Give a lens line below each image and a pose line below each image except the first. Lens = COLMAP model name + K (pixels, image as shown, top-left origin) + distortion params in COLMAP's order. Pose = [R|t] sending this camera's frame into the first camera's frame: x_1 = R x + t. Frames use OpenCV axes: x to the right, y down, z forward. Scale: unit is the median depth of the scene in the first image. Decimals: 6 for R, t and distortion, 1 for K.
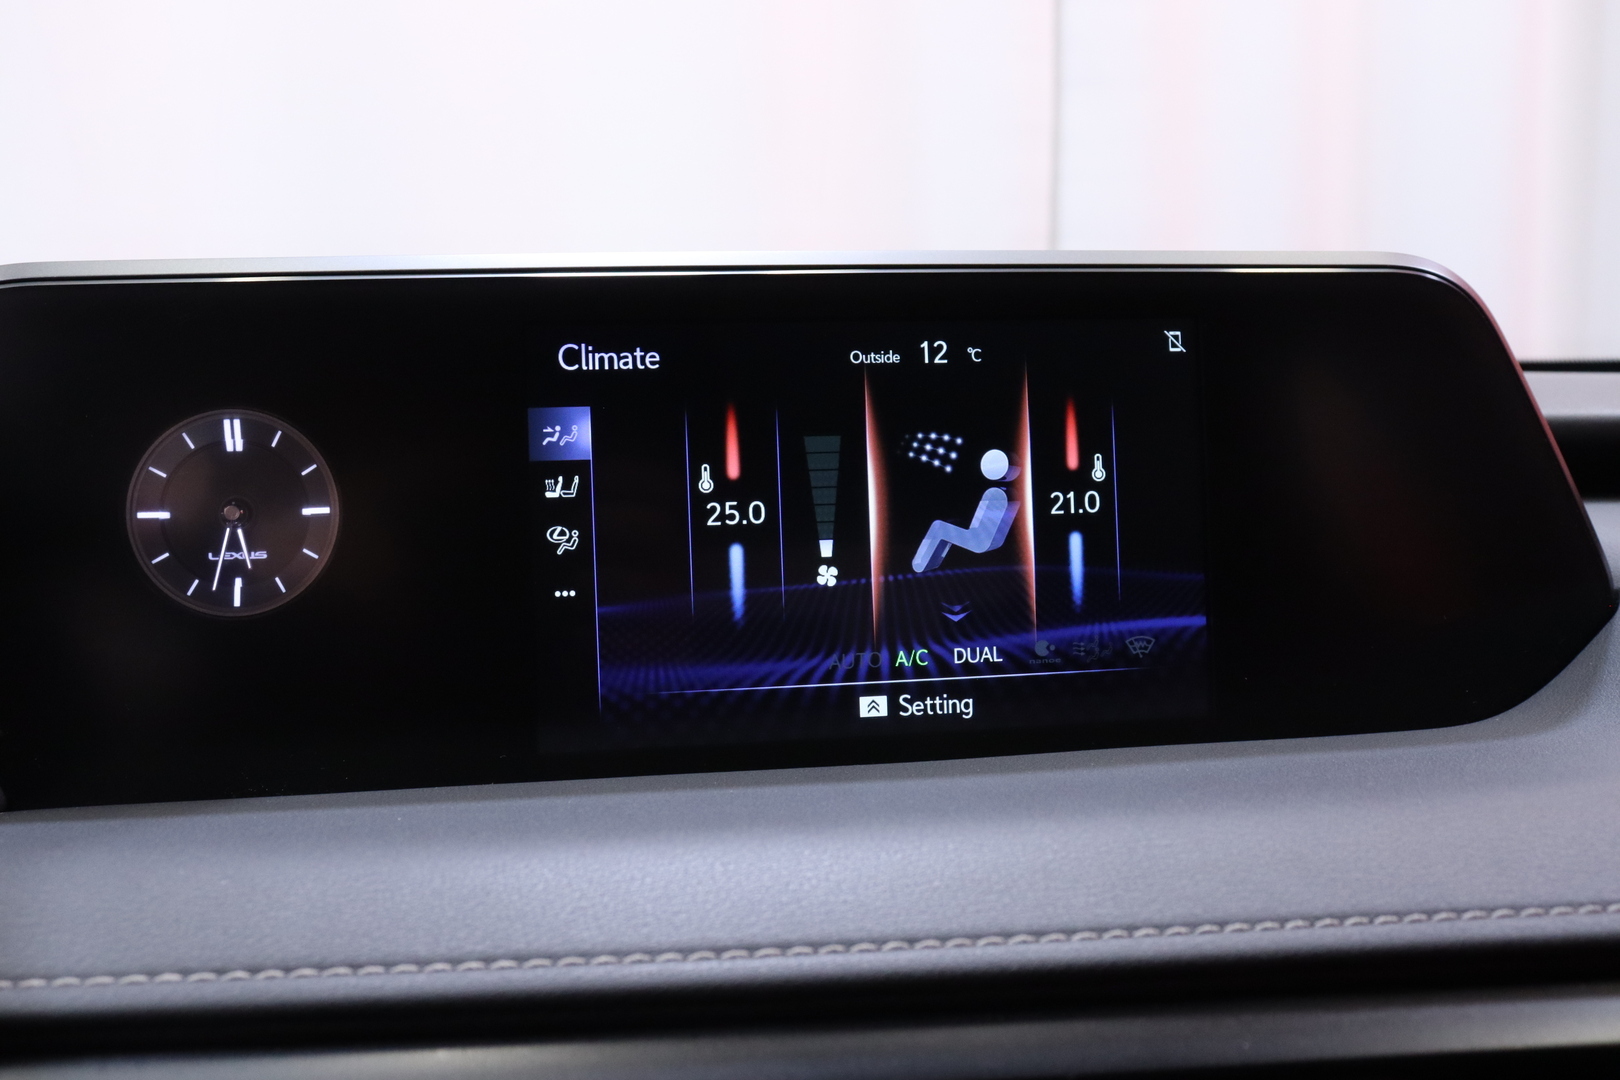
lens RADIAL K [[1742.1, 0, 803.0], [0, 1742.1, 539.5], [0, 0, 1]] dist [-0.070255, 0.000000]
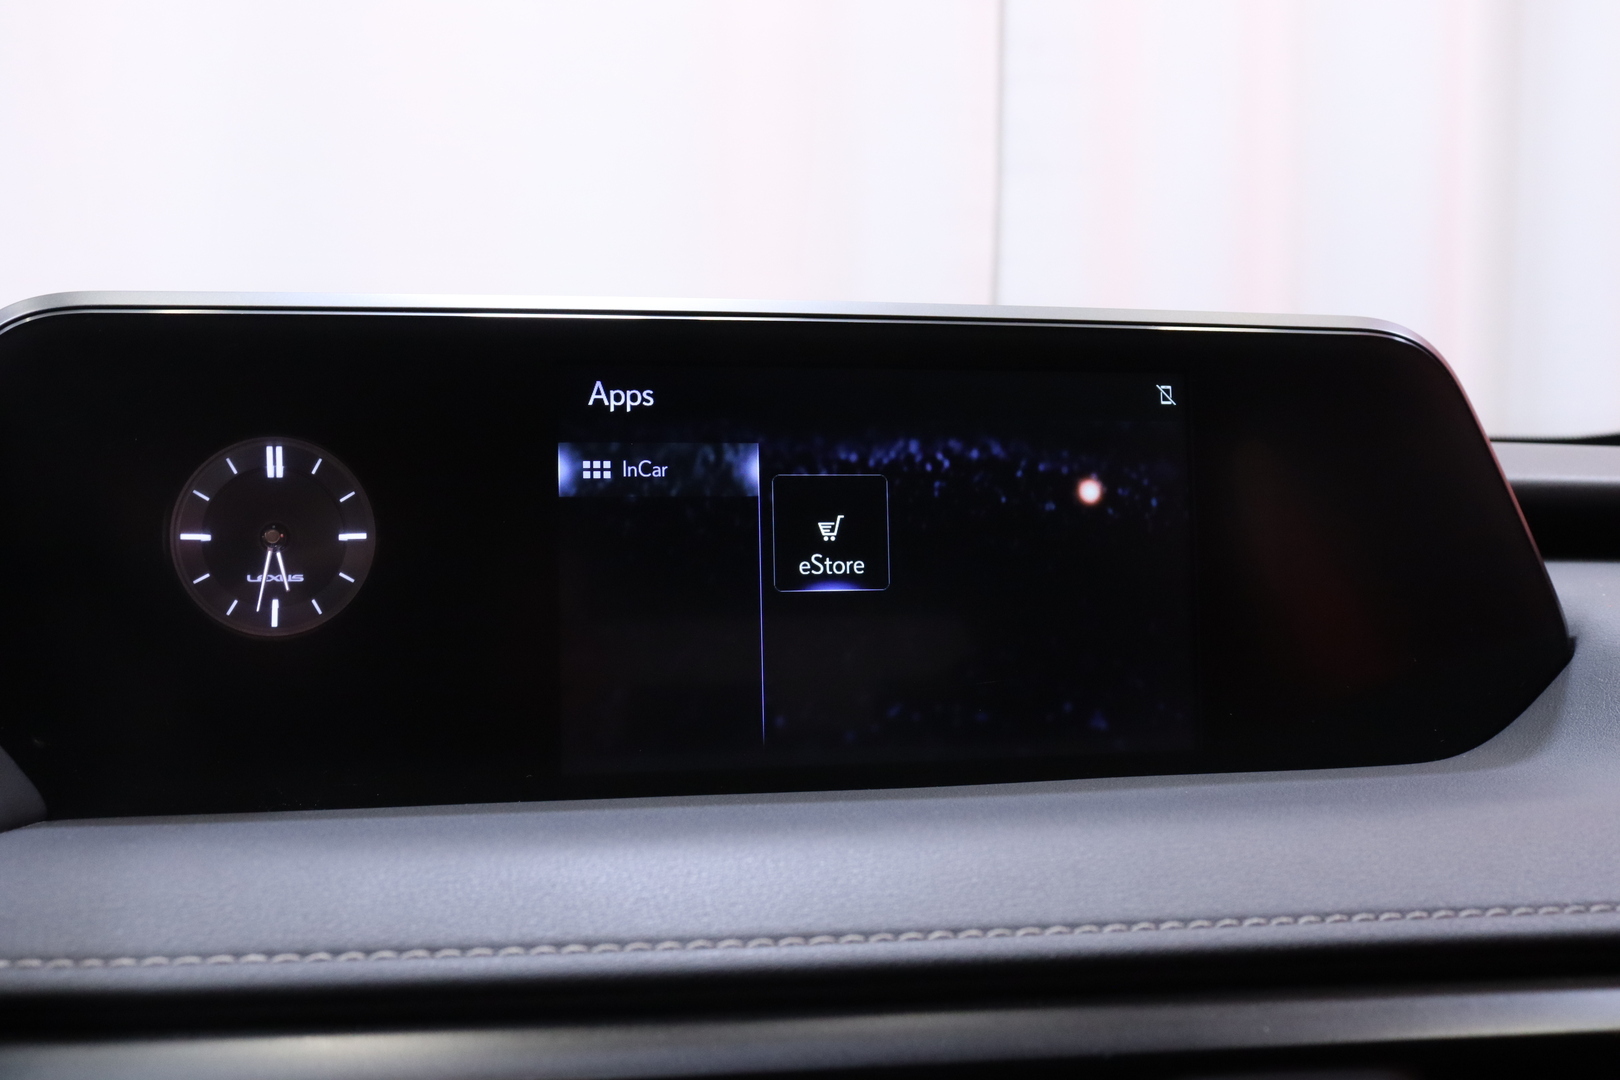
lens RADIAL K [[1742.1, 0, 802.7], [0, 1742.1, 554.5], [0, 0, 1]] dist [-0.070255, 0.000000]
pose [[0.998784, 0.017717, 0.046003, -0.081972], [-0.015966, 0.999144, -0.038151, 0.040852], [-0.046639, 0.037370, 0.998213, -0.067972]]
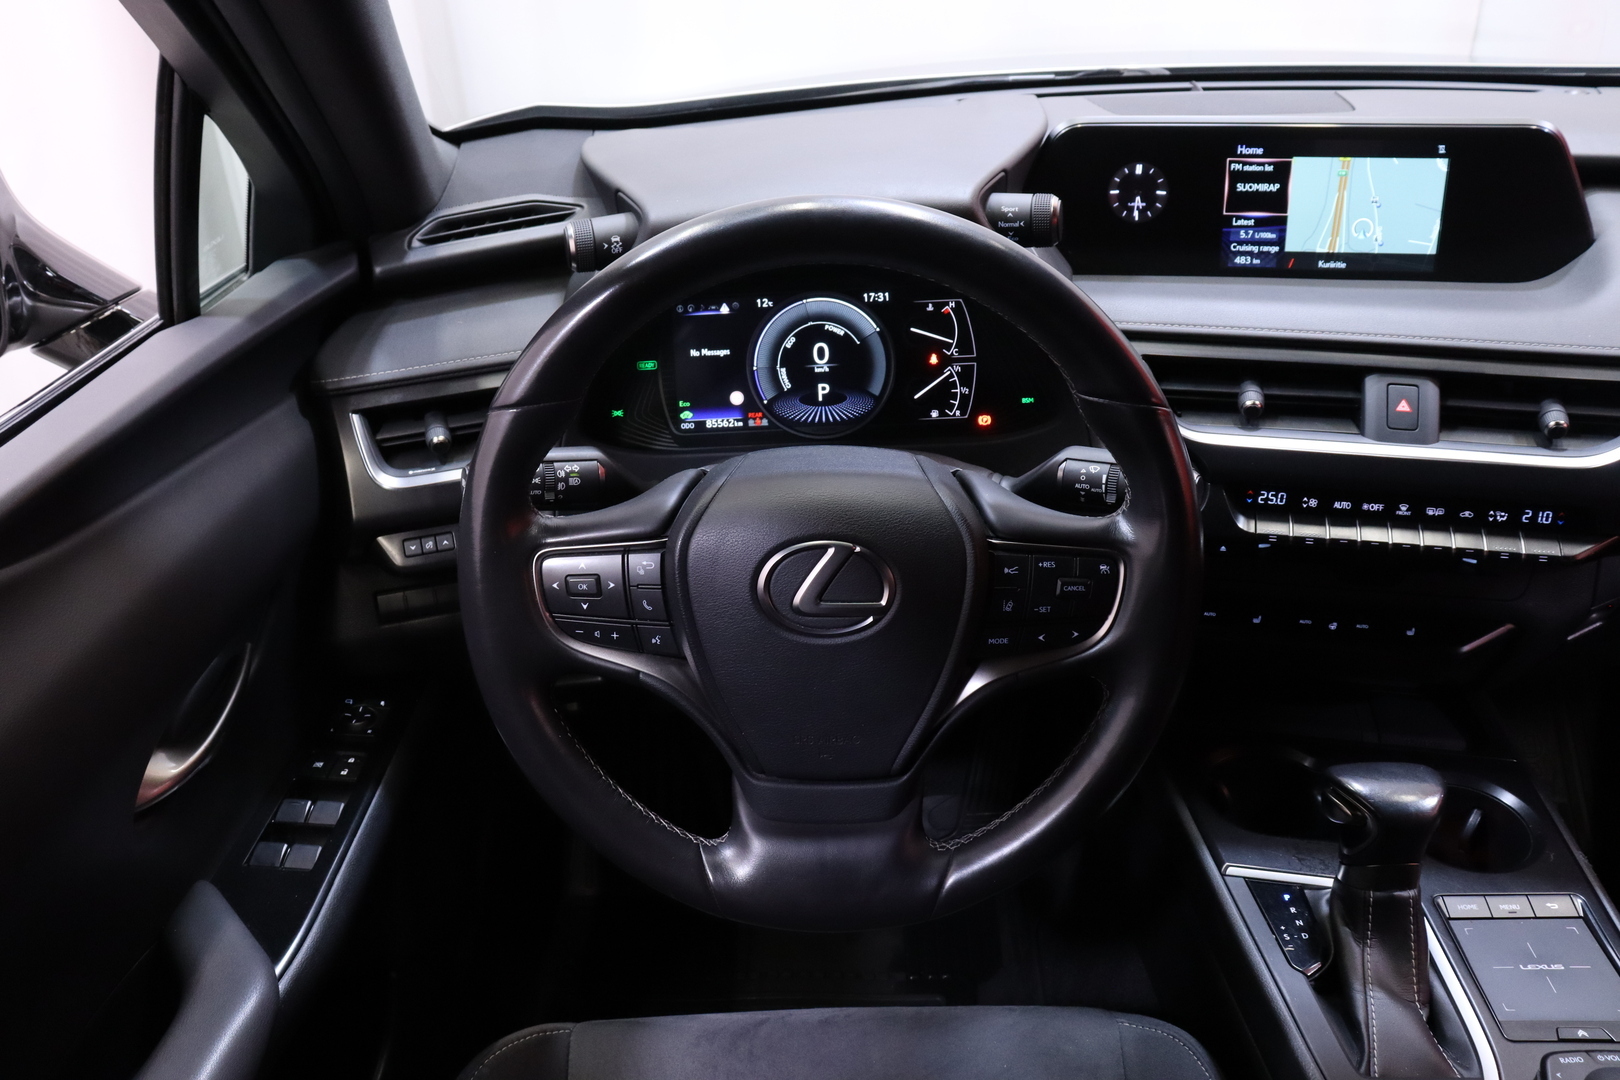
lens RADIAL K [[1361.7, 0, 791.2], [0, 1361.7, 513.8], [0, 0, 1]] dist [-0.178830, 0.154700]
pose [[0.942249, 0.128429, -0.309311, -0.103432], [-0.003230, 0.926996, 0.375058, -0.568952], [0.334898, -0.352399, 0.873875, -2.427290]]
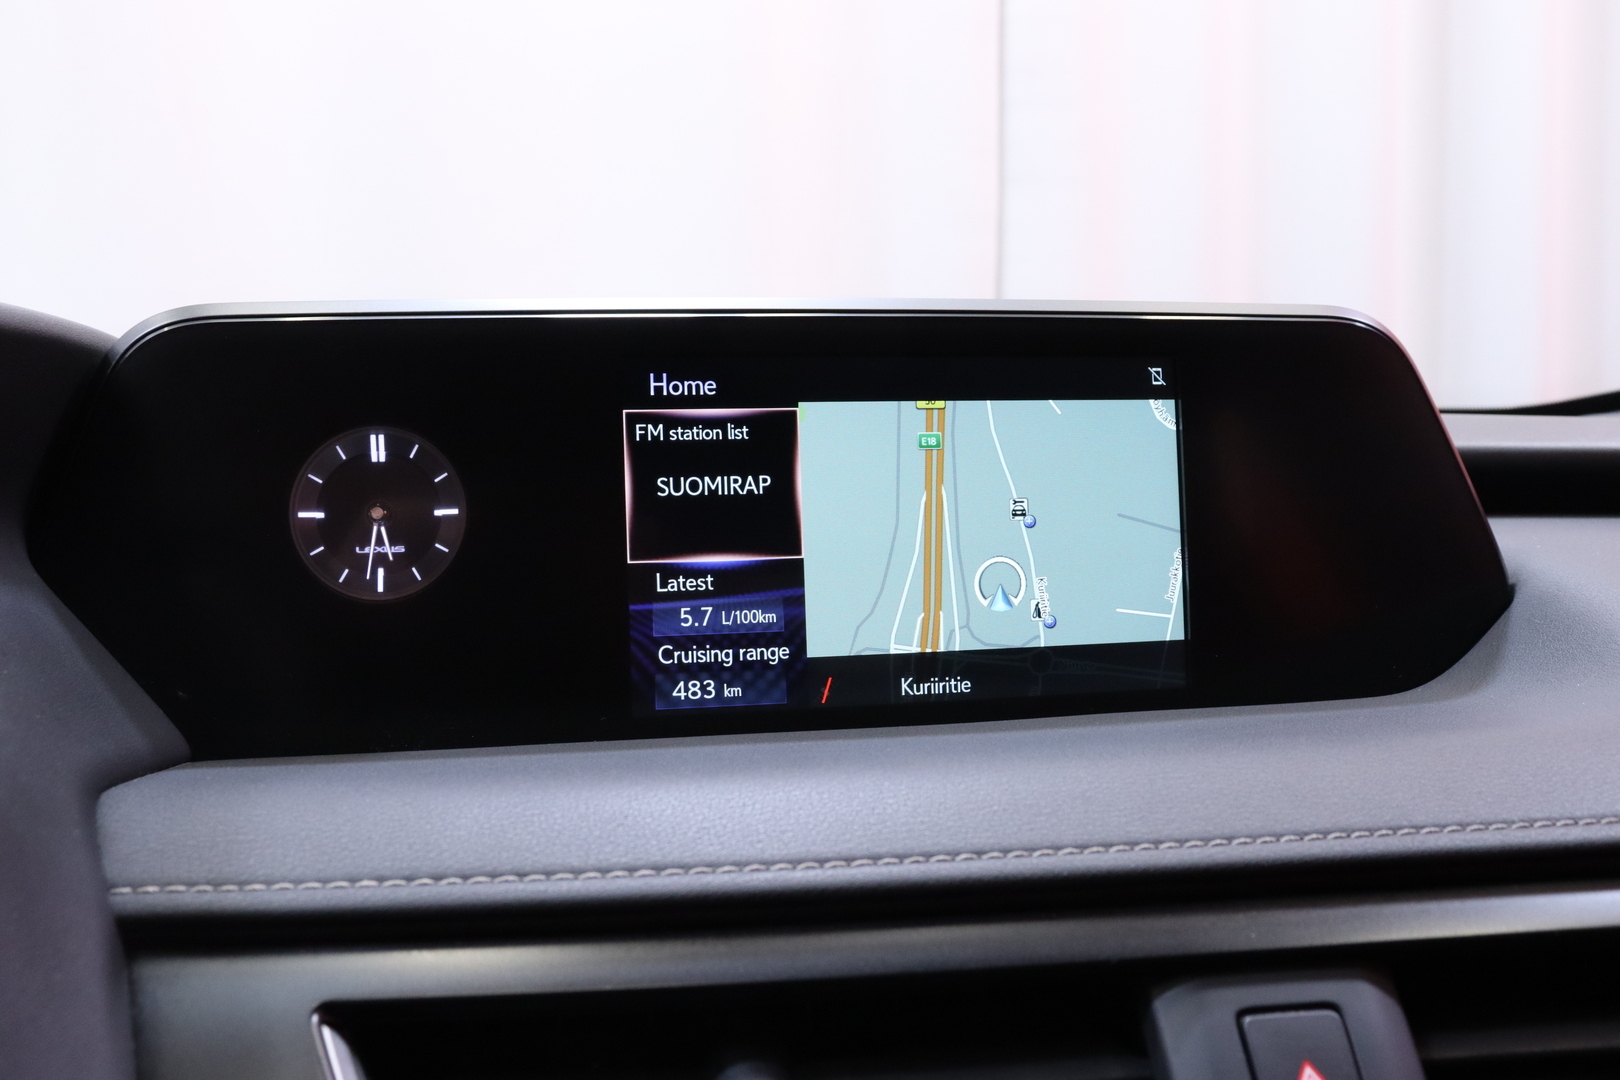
lens RADIAL K [[1493.5, 0, 797.5], [0, 1493.5, 565.1], [0, 0, 1]] dist [-0.111604, 0.000000]
pose [[0.999788, 0.001711, 0.020516, -0.083508], [-0.001599, 0.999984, -0.005445, 0.034696], [-0.020525, 0.005411, 0.999775, -0.034740]]
